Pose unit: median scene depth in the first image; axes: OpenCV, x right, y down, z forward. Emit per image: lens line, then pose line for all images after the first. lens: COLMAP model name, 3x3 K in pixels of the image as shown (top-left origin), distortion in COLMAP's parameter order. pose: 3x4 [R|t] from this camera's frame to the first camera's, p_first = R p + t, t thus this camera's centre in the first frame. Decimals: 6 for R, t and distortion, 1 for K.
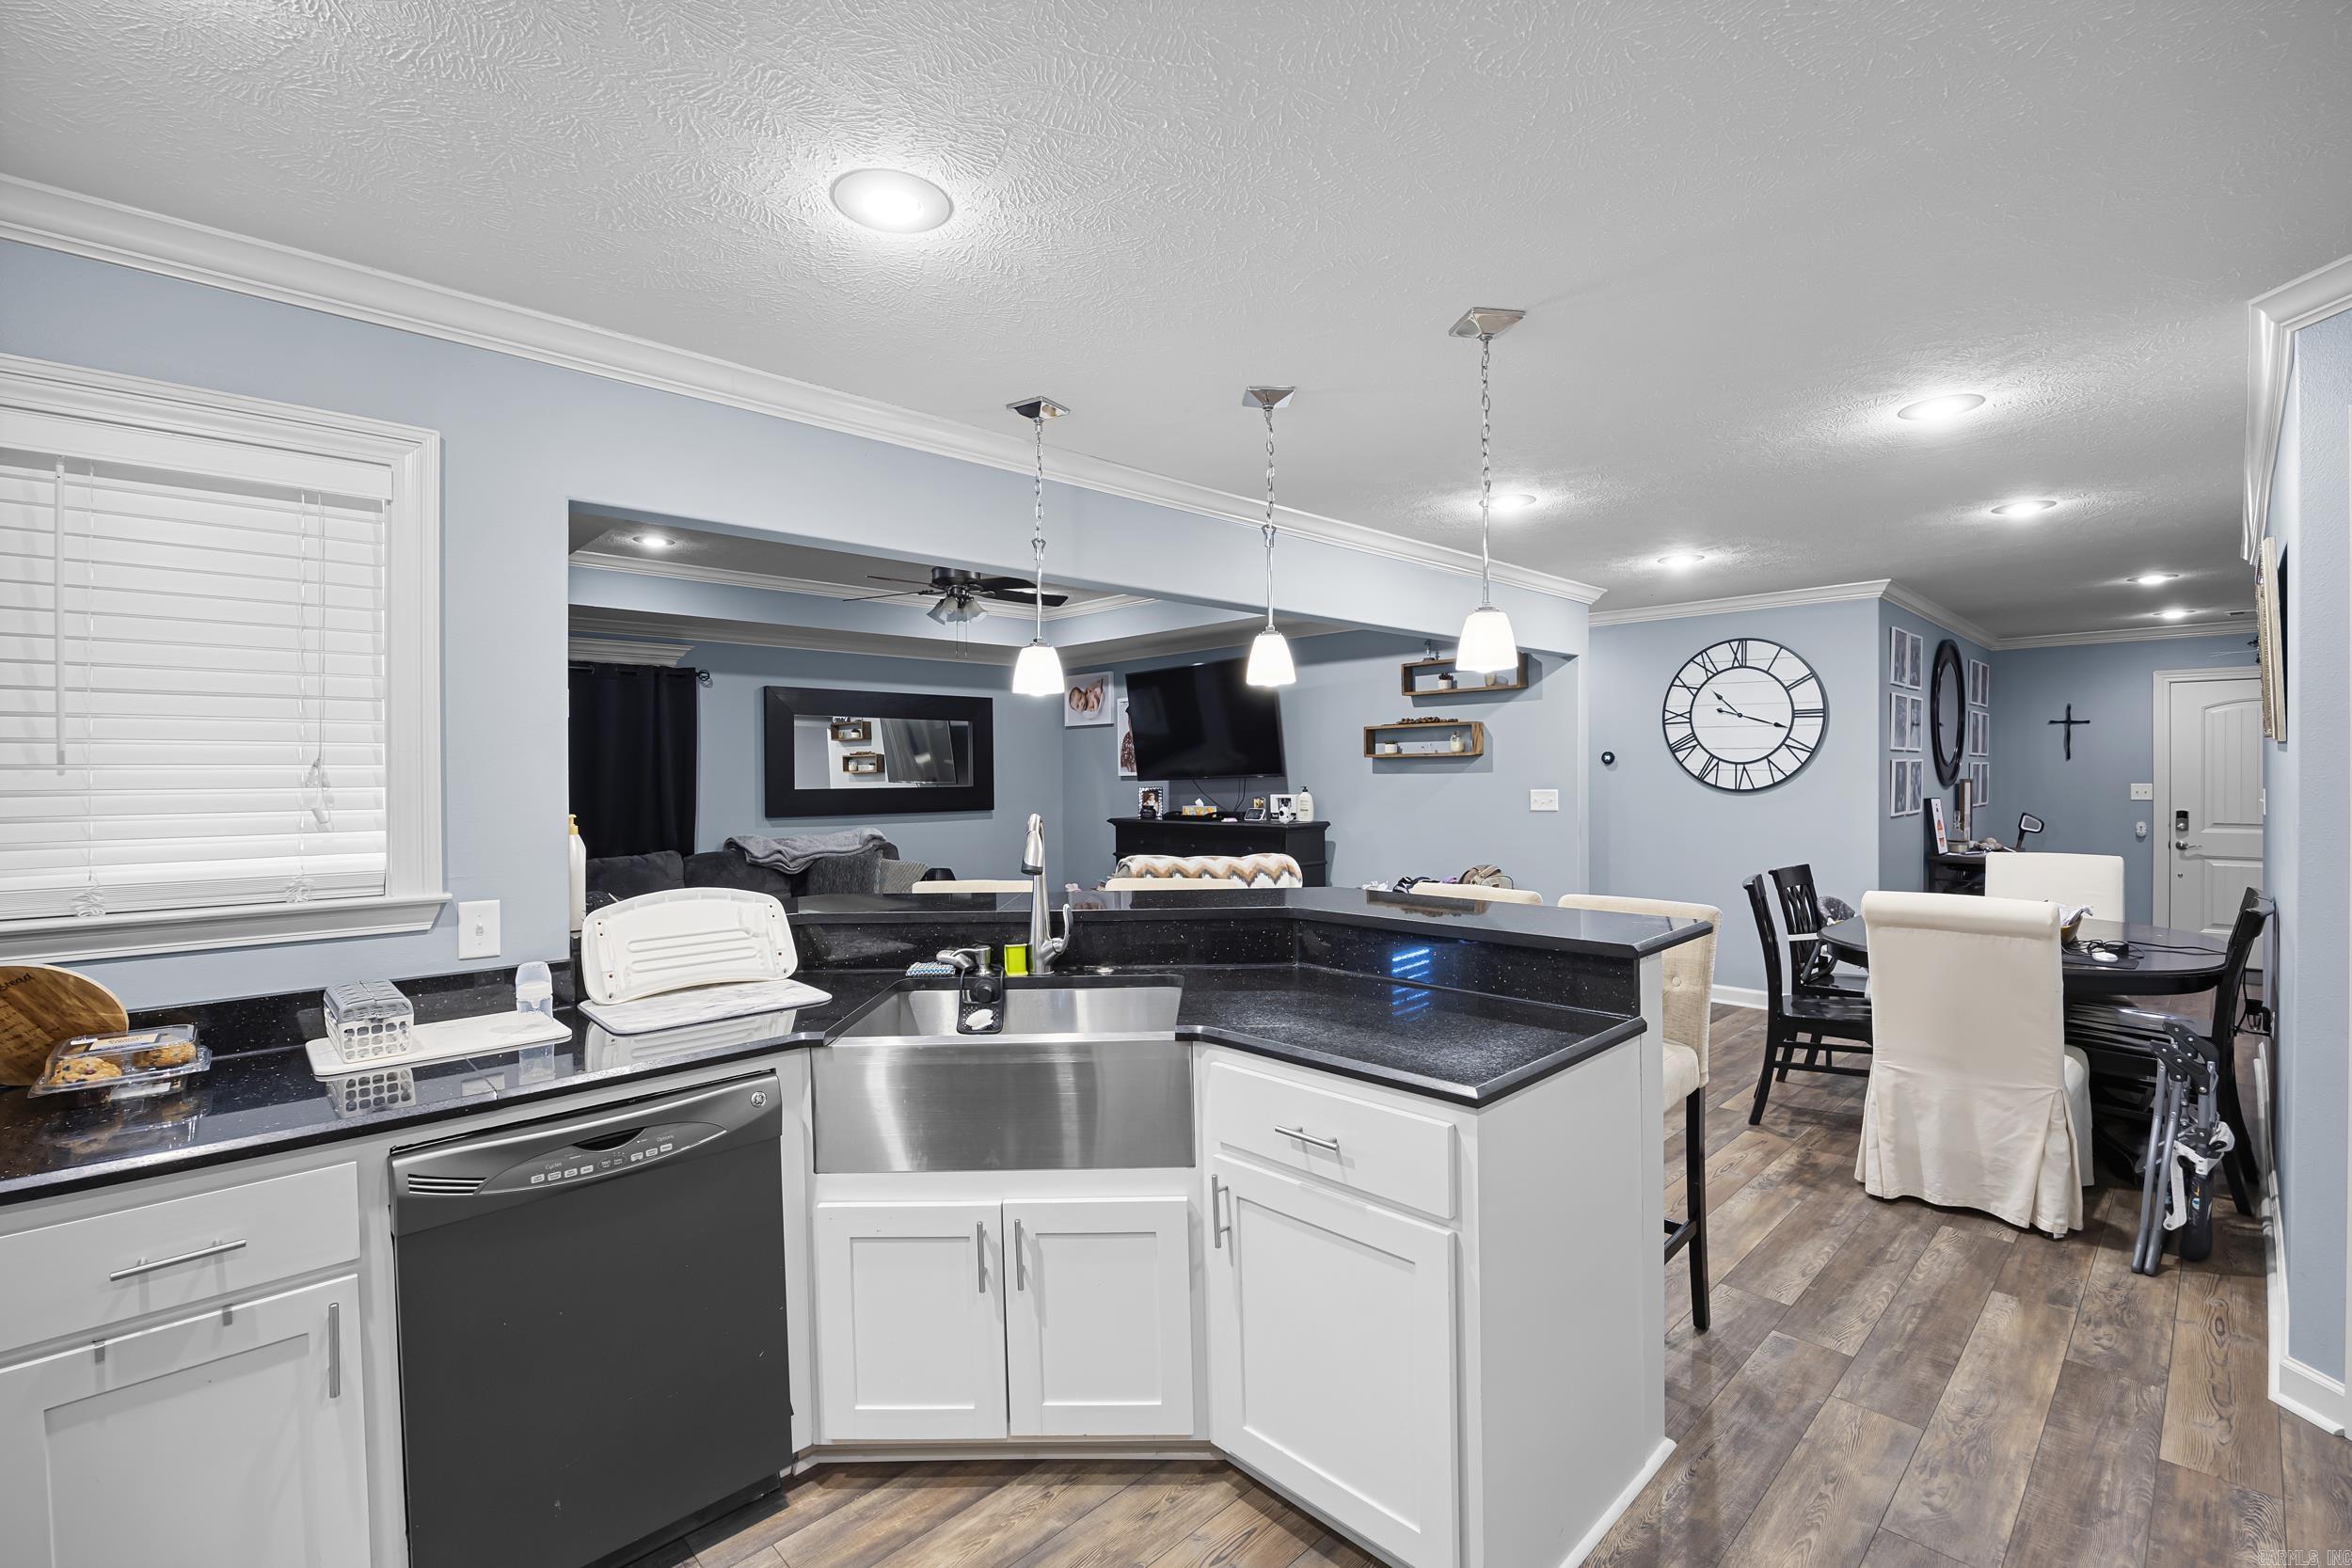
lens RADIAL K [[1081.1, 0, 1213.0], [0, 1081.1, 764.8], [0, 0, 1]] dist [-0.021801, 0.002095]
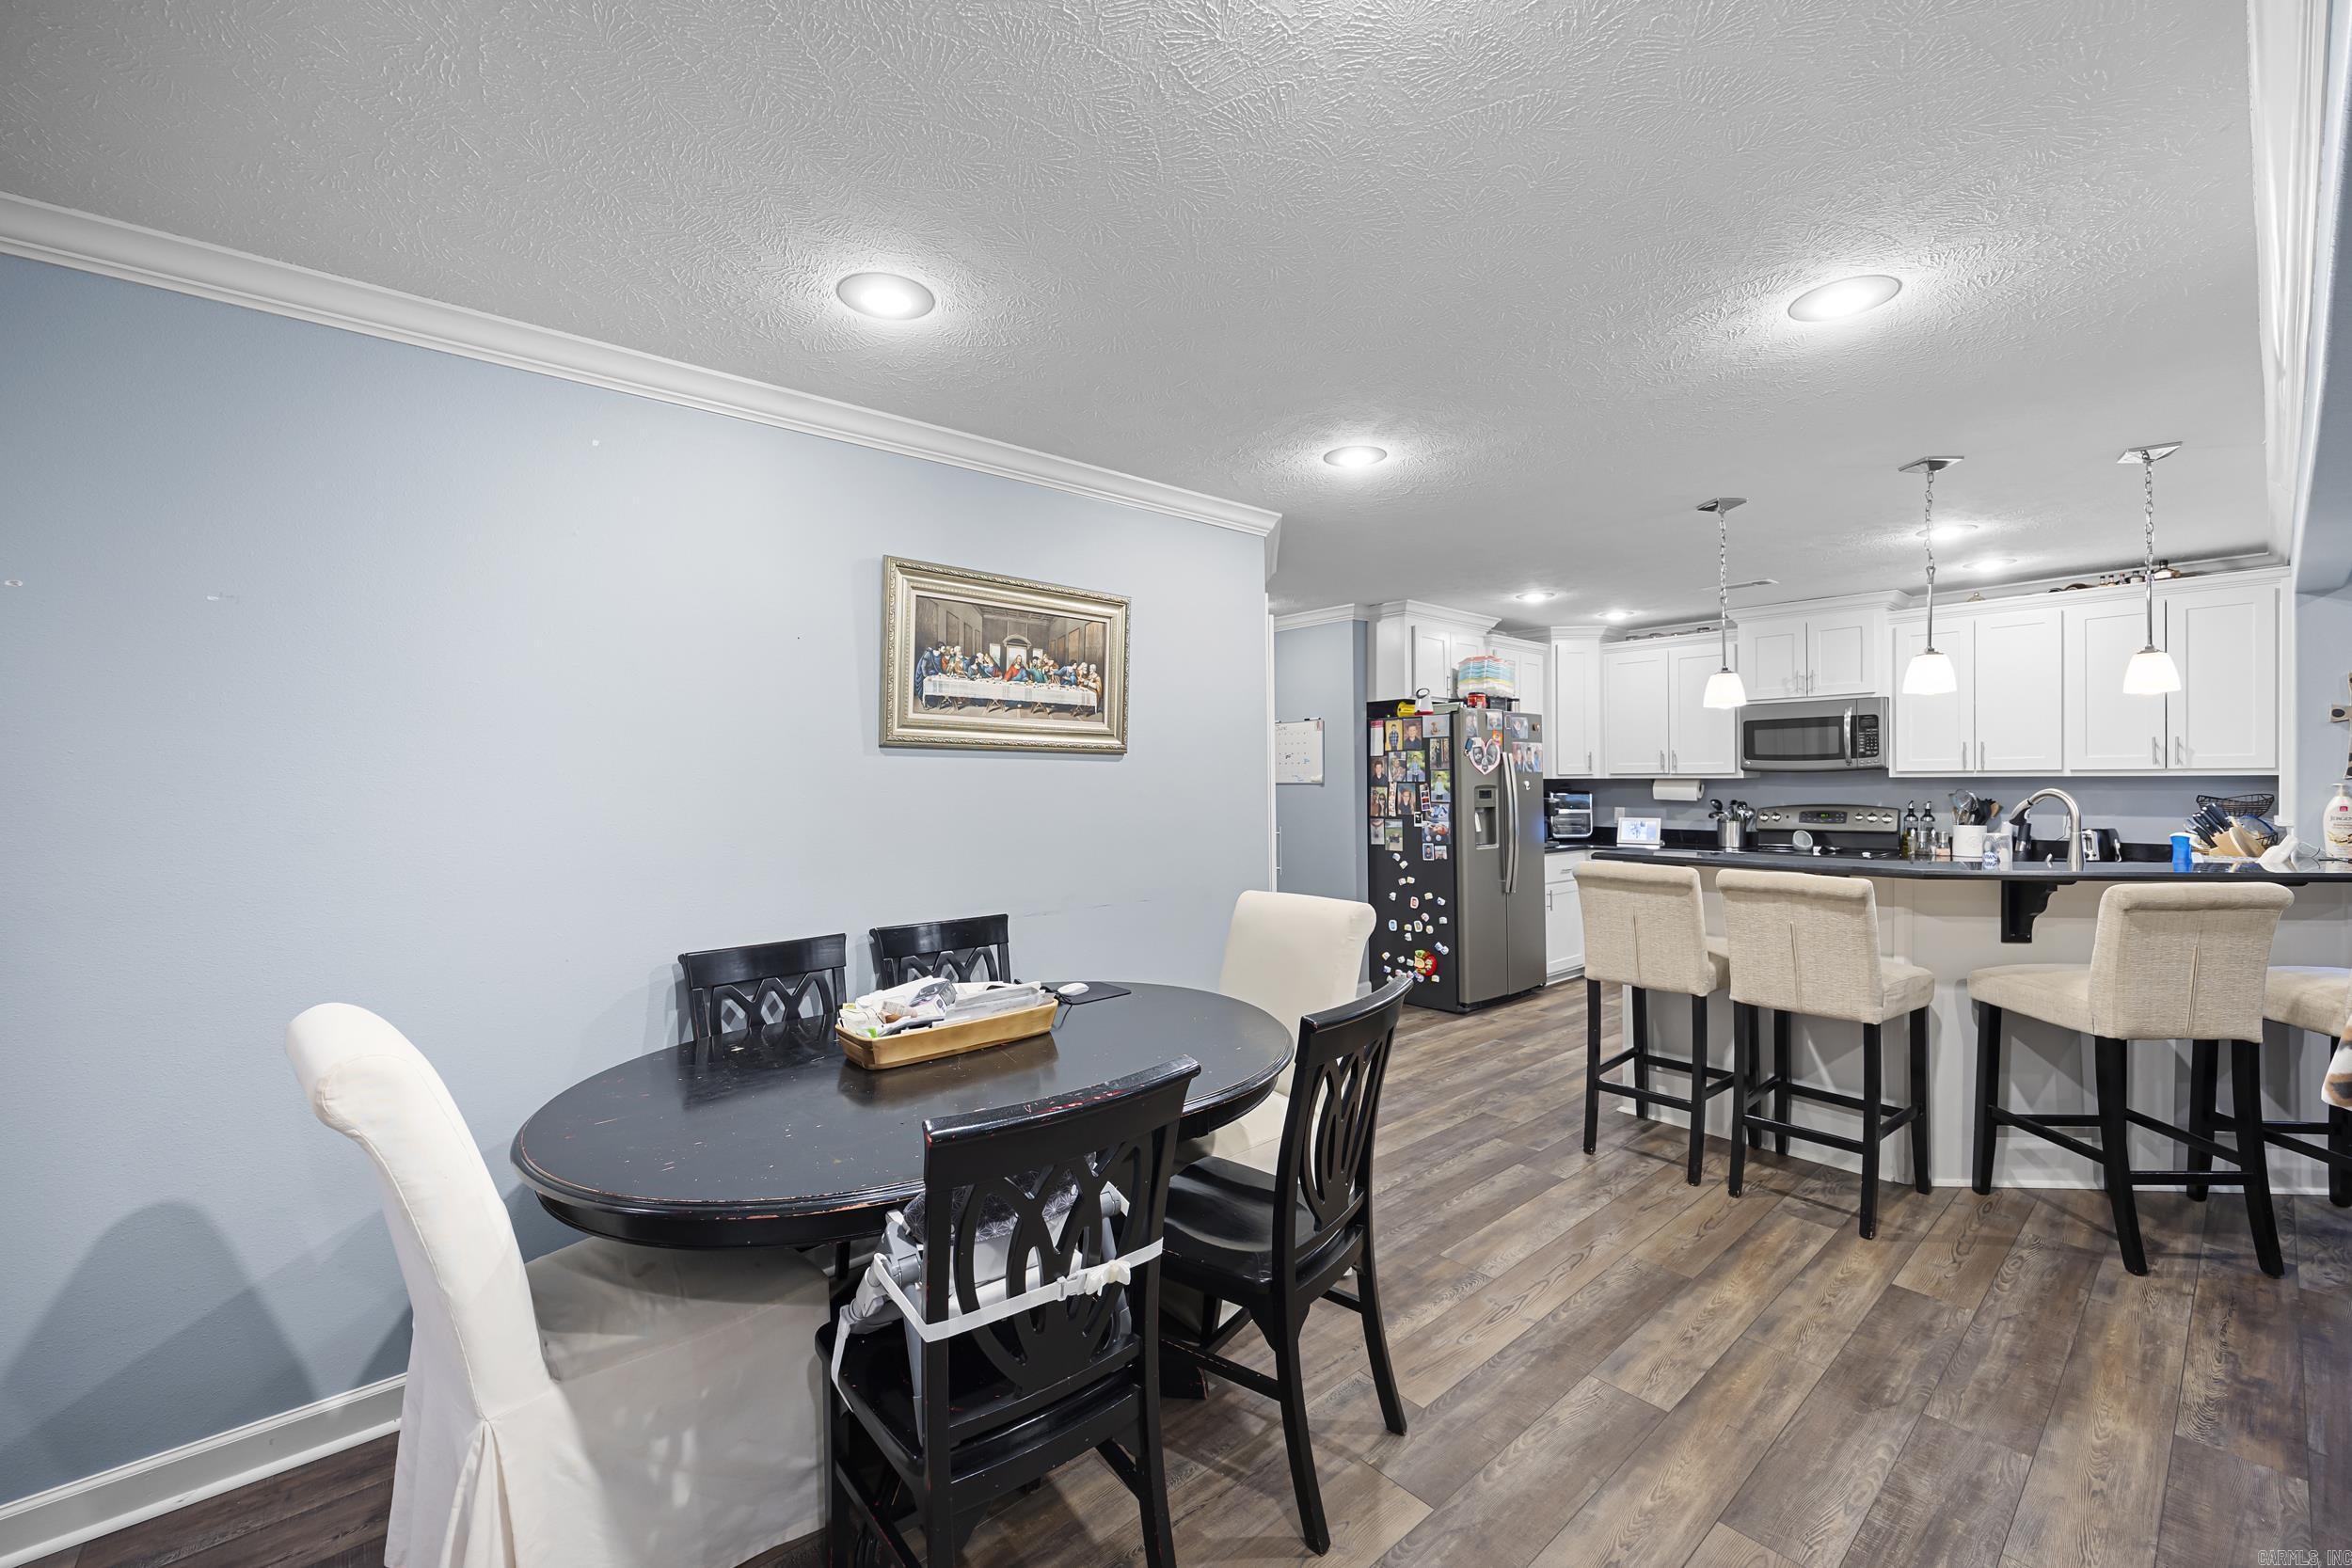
lens RADIAL K [[965.9, 0, 1191.0], [0, 965.9, 789.6], [0, 0, 1]] dist [-0.003466, -0.000944]
pose [[-0.998735, 0.015393, 0.047872, 0.373443], [0.015552, 0.999875, 0.002949, 0.008499], [-0.047821, 0.003690, -0.998849, 0.953308]]
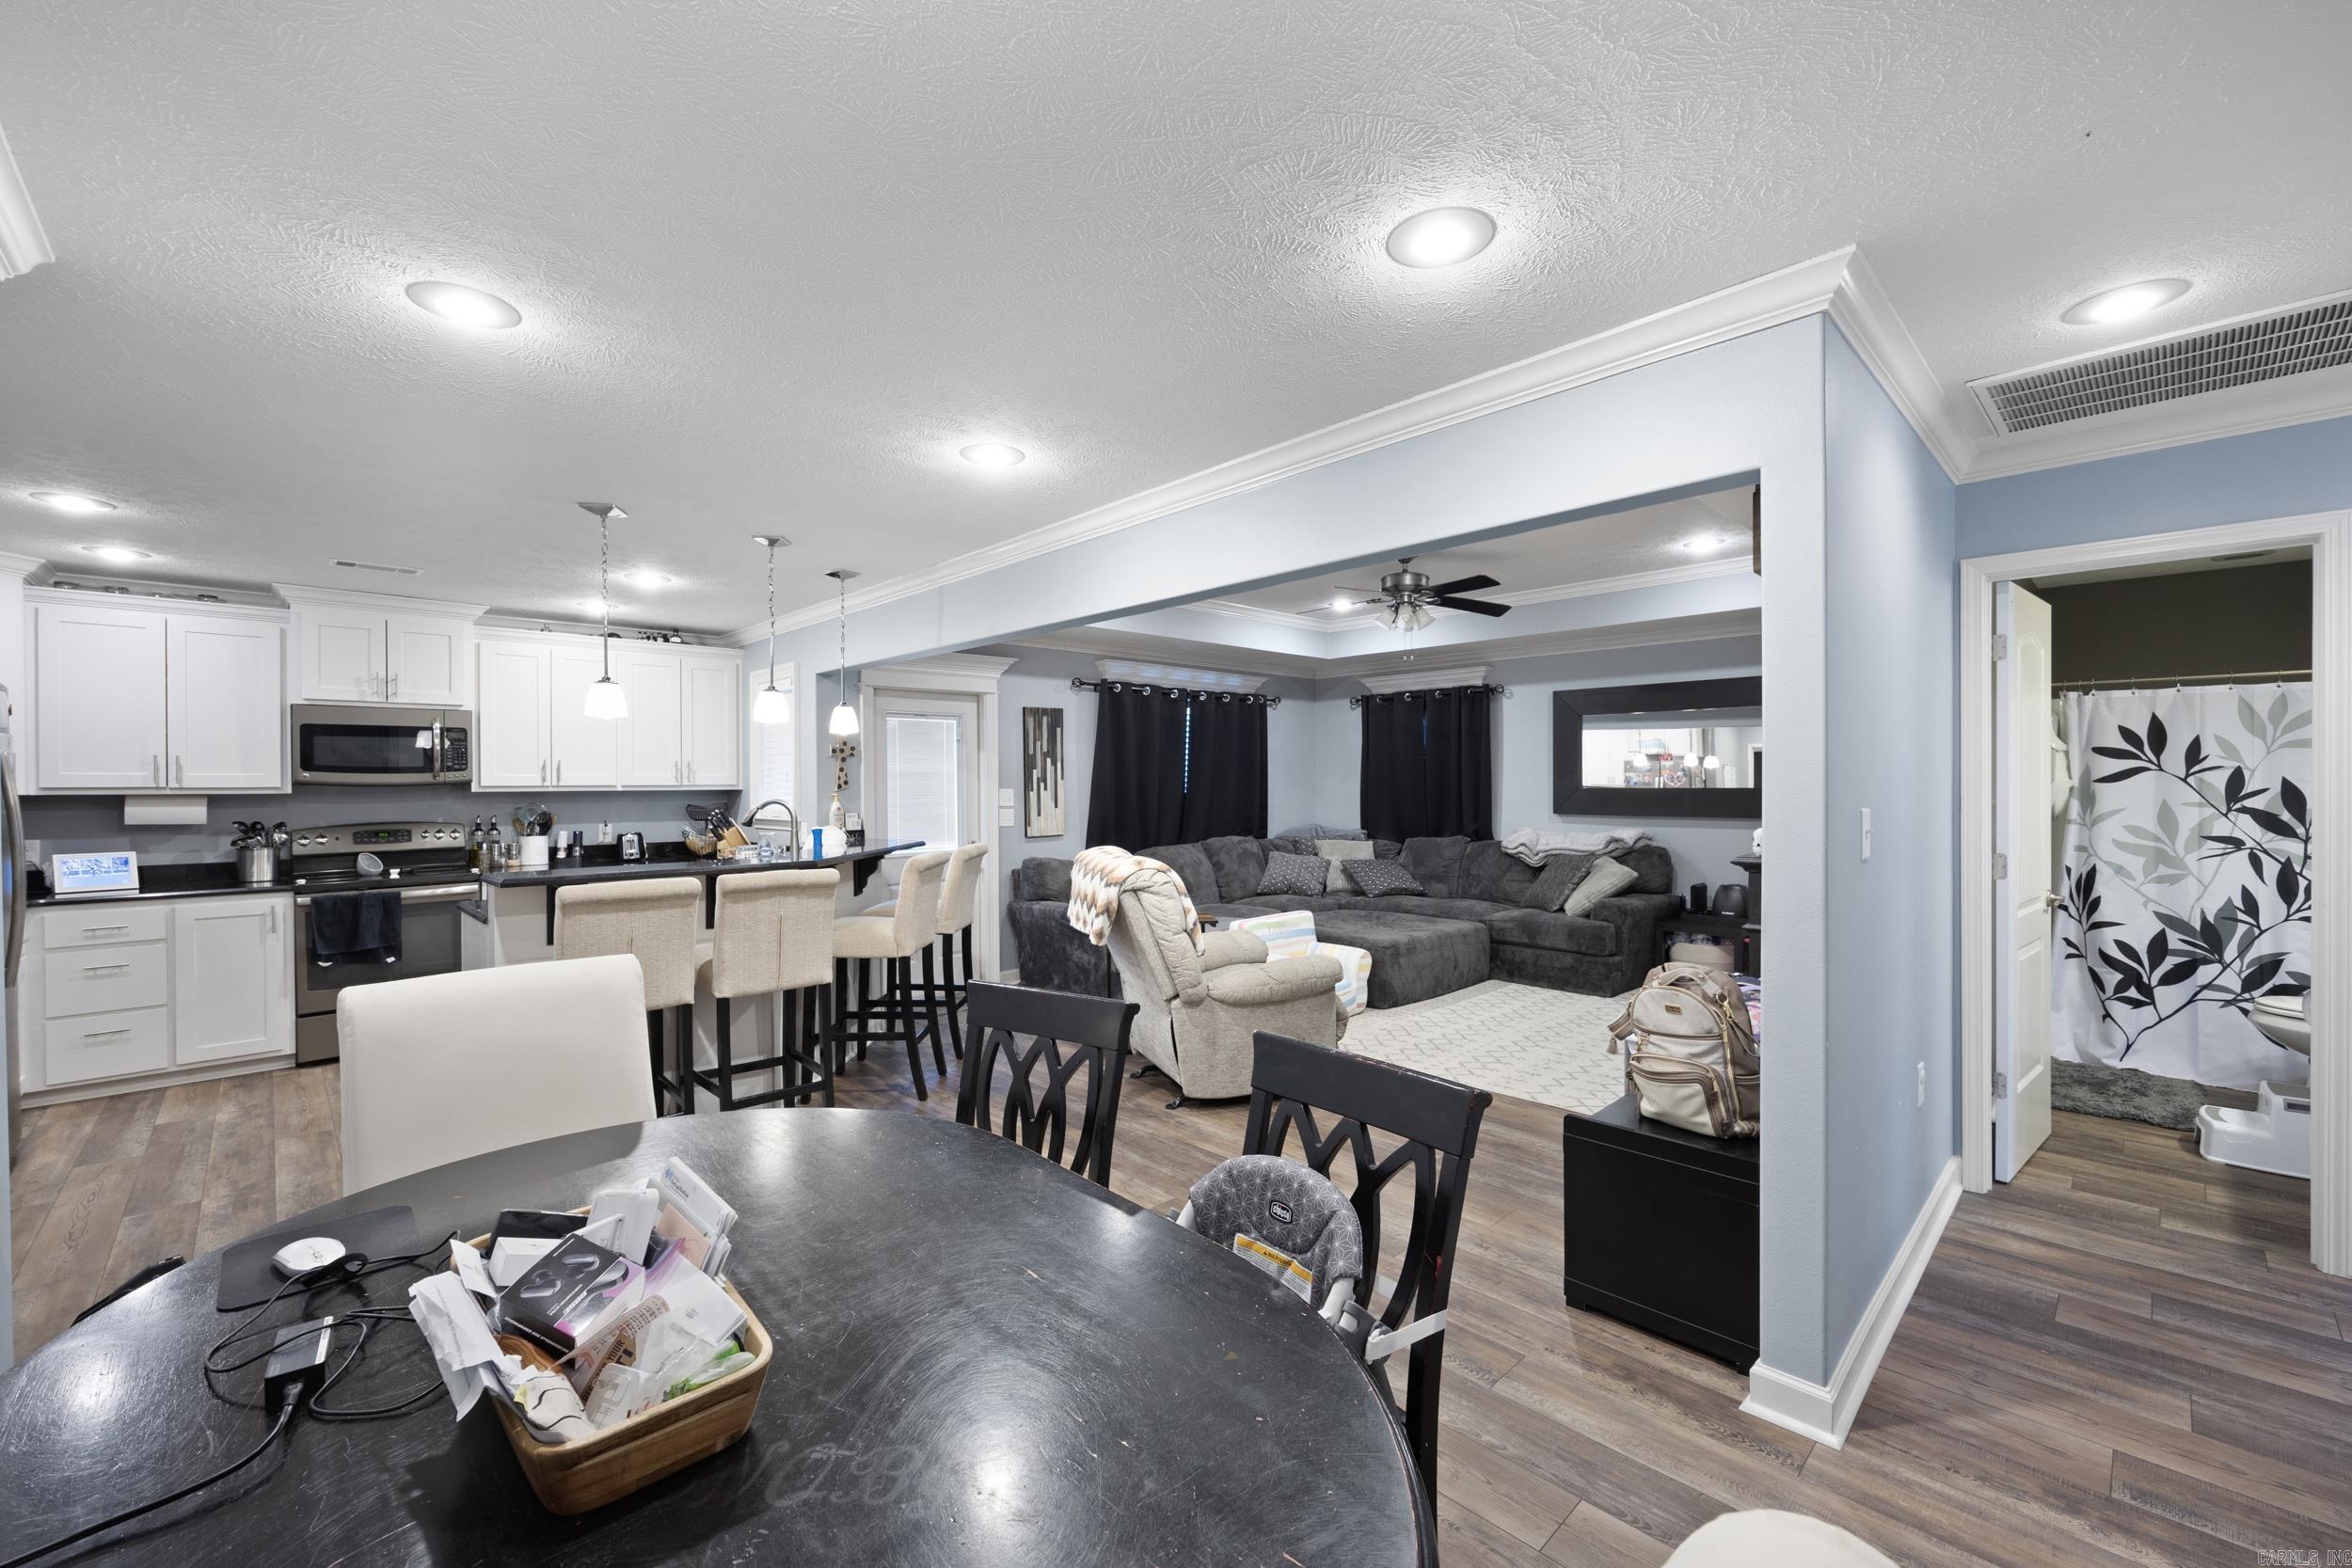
lens RADIAL K [[965.9, 0, 1176.3], [0, 965.9, 785.9], [0, 0, 1]] dist [-0.003466, -0.000944]
pose [[-0.015783, 0.009521, -0.999830, 0.623756], [0.016066, 0.999828, 0.009268, 0.006442], [0.999746, -0.015917, -0.015933, 0.709461]]
